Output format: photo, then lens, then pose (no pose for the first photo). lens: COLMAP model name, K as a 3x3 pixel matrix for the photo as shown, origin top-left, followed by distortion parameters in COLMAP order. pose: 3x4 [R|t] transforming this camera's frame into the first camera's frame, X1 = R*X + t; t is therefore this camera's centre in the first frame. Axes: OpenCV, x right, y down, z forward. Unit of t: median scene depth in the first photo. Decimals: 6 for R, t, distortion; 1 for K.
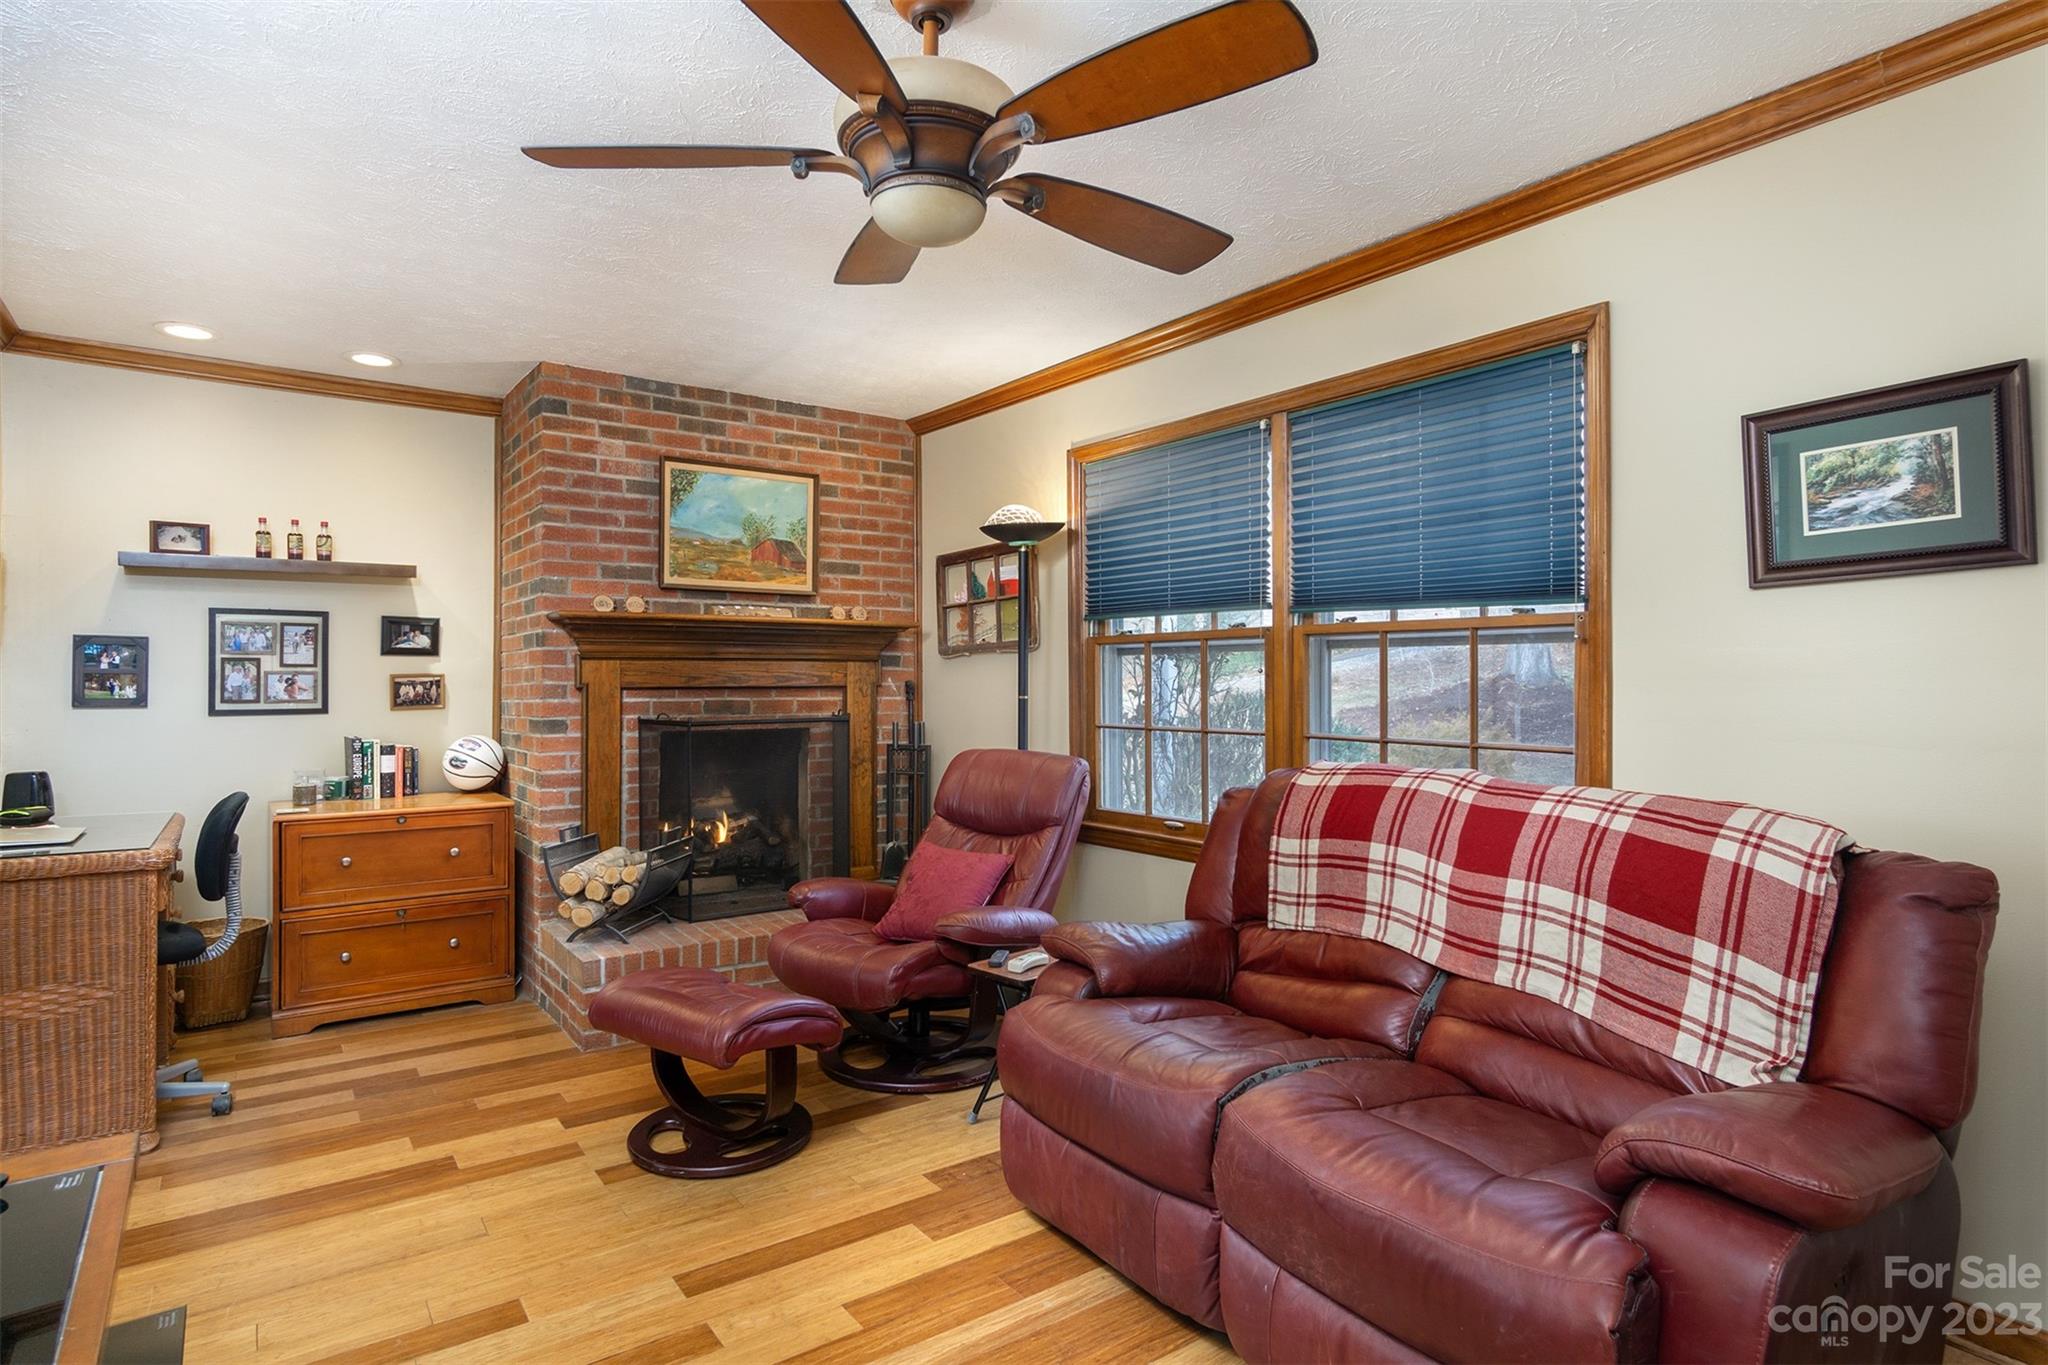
lens RADIAL K [[1092.1, 0, 1024.0], [0, 1092.1, 682.5], [0, 0, 1]] dist [0.002895, -0.000648]
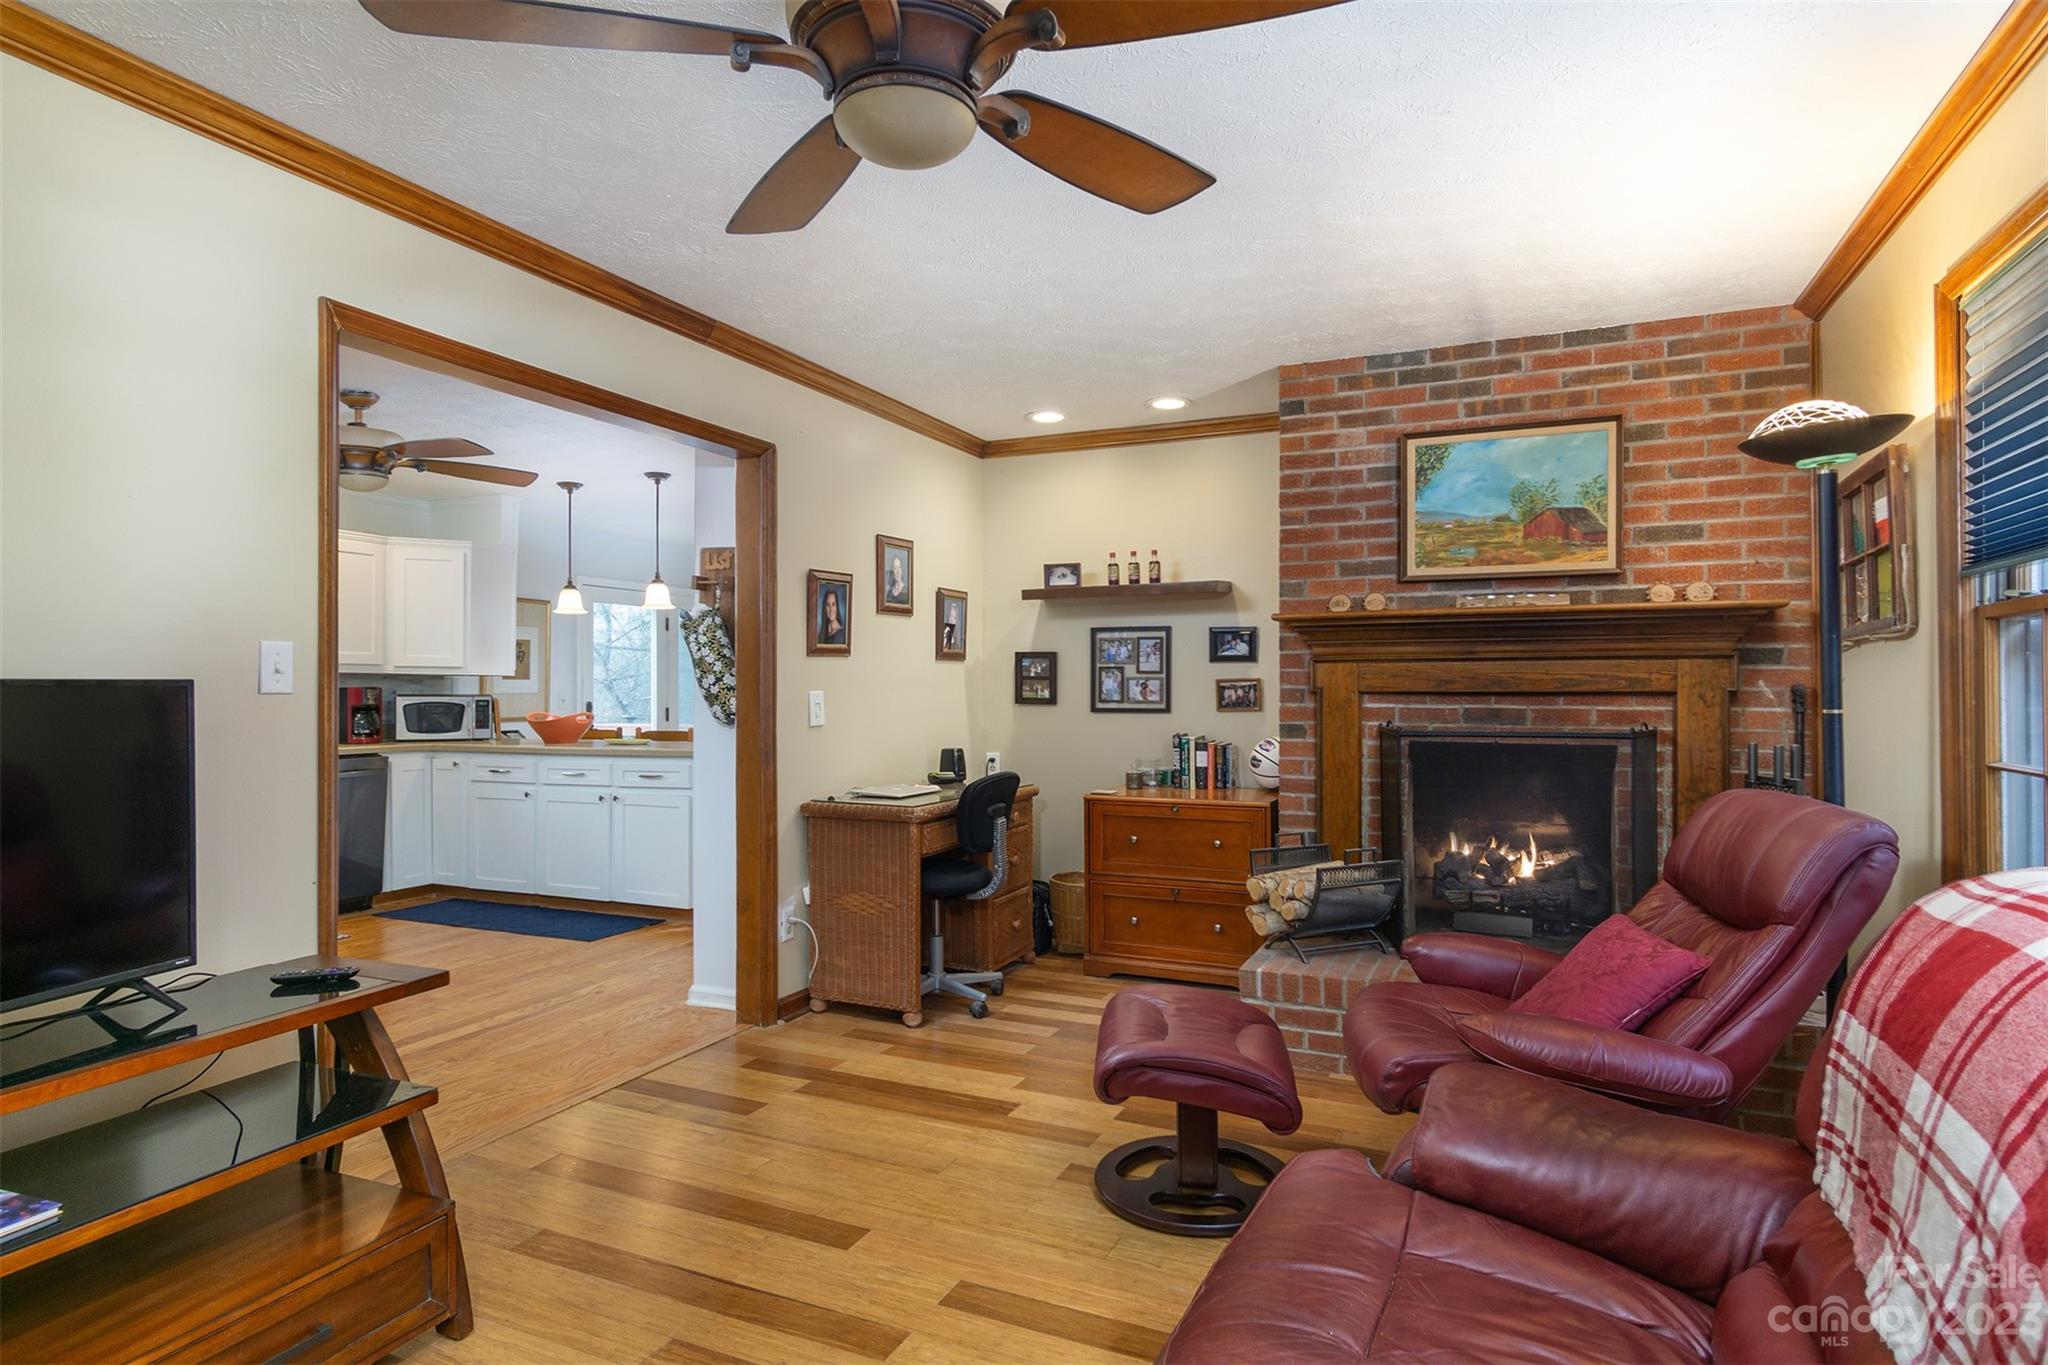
lens RADIAL K [[1082.2, 0, 1021.8], [0, 1082.2, 687.5], [0, 0, 1]] dist [0.004621, 0.000139]
pose [[0.491941, 0.001151, -0.870628, 0.289935], [-0.001309, 0.999999, 0.000582, 0.000658], [0.870628, 0.000854, 0.491942, 0.286820]]
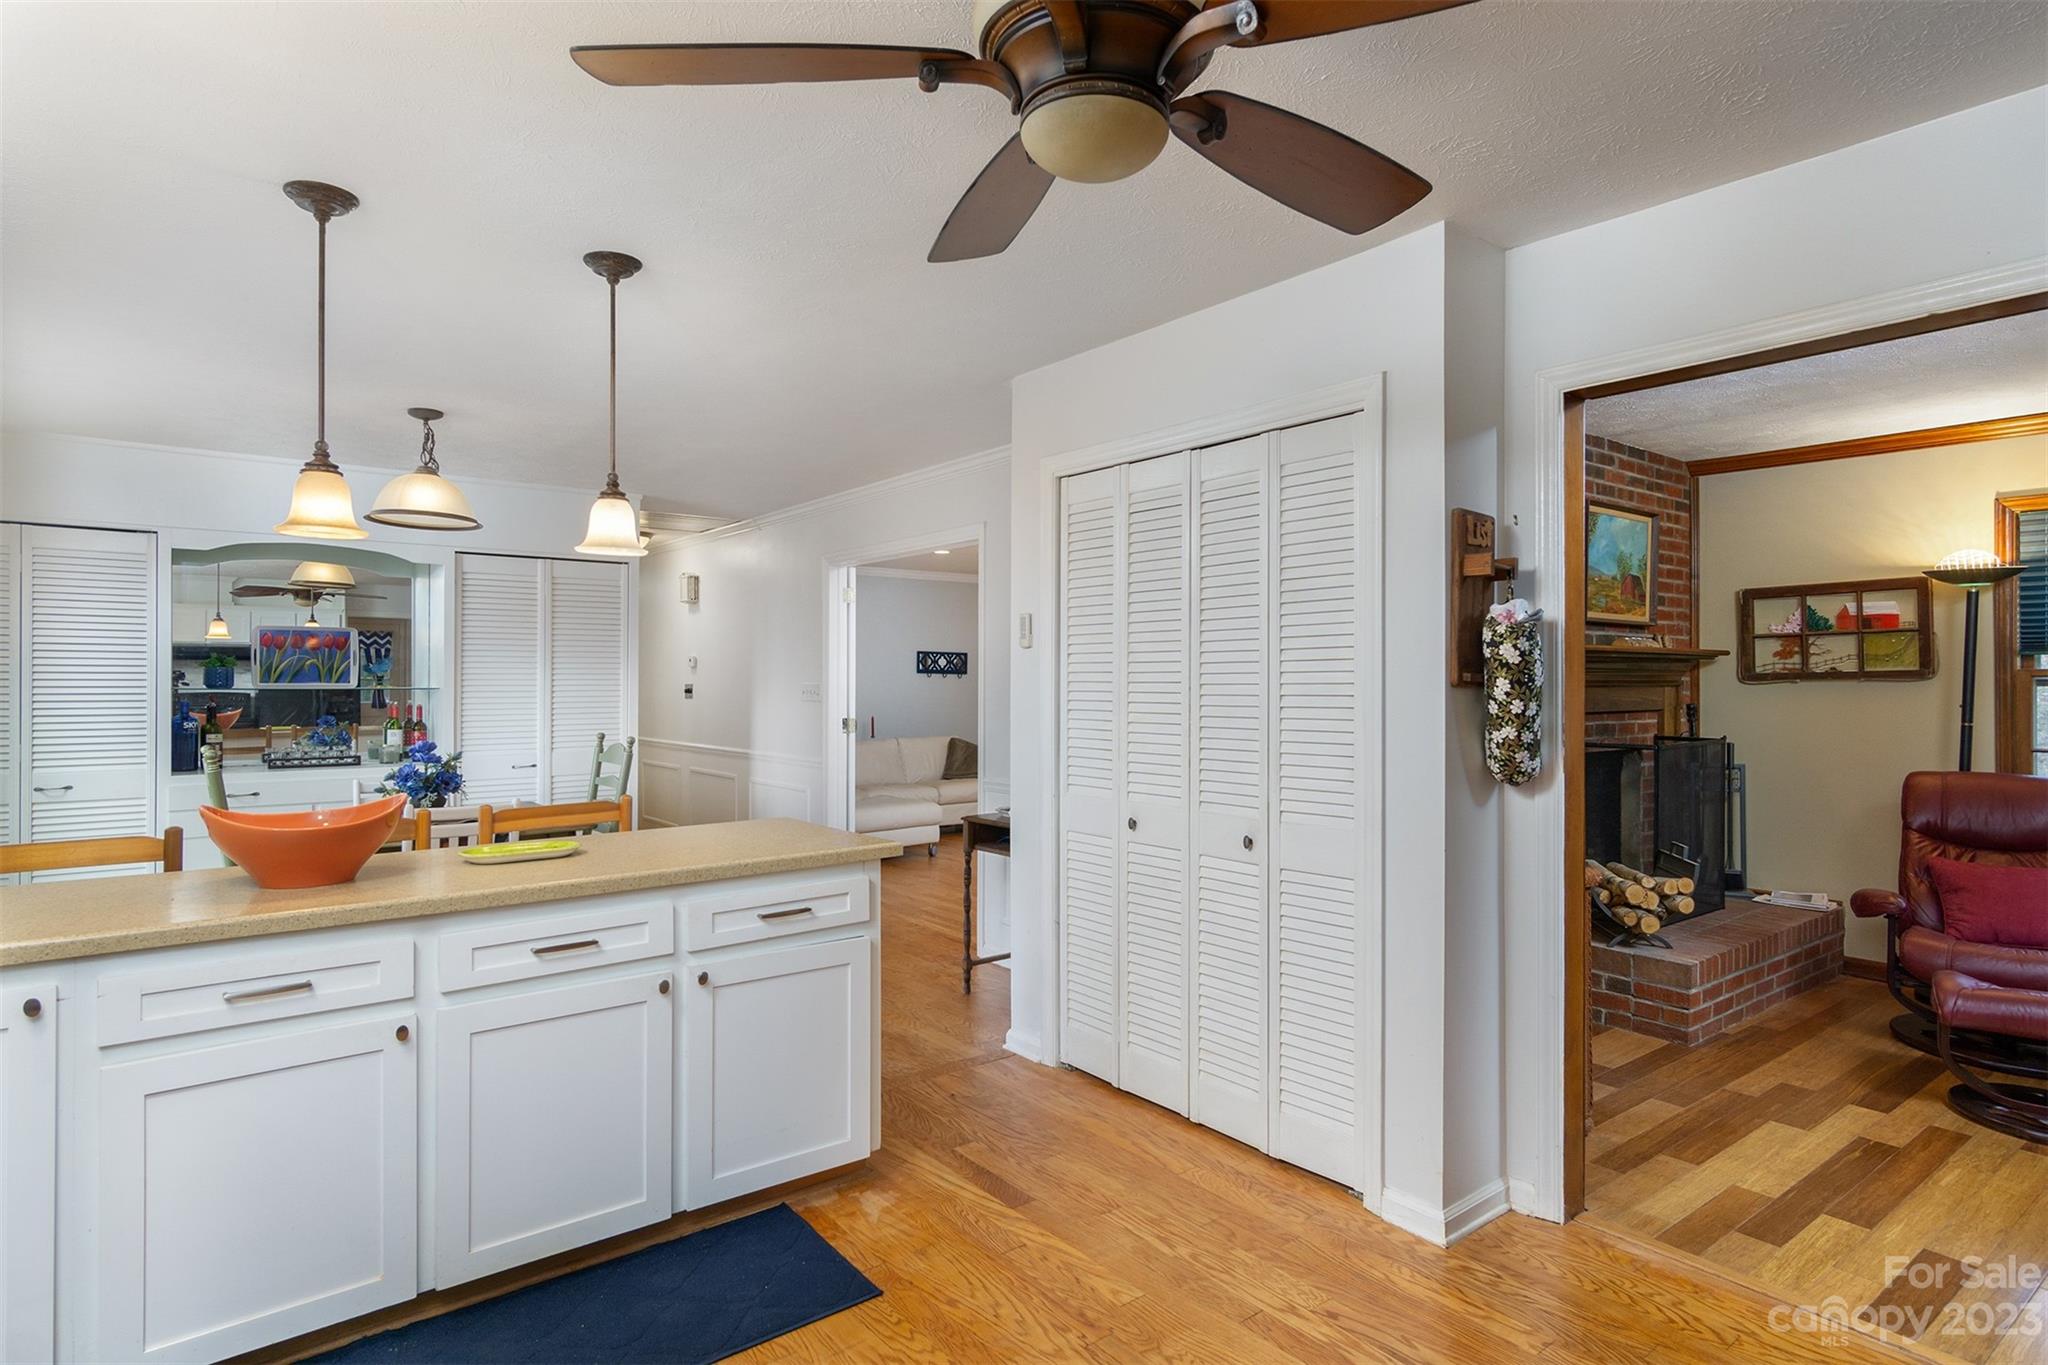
lens RADIAL K [[1092.1, 0, 1024.0], [0, 1092.1, 682.5], [0, 0, 1]] dist [0.002895, -0.000648]
pose [[0.999917, 0.003360, 0.012419, -0.906120], [-0.003363, 0.999994, 0.000177, -0.023793], [-0.012419, -0.000219, 0.999923, -0.082942]]
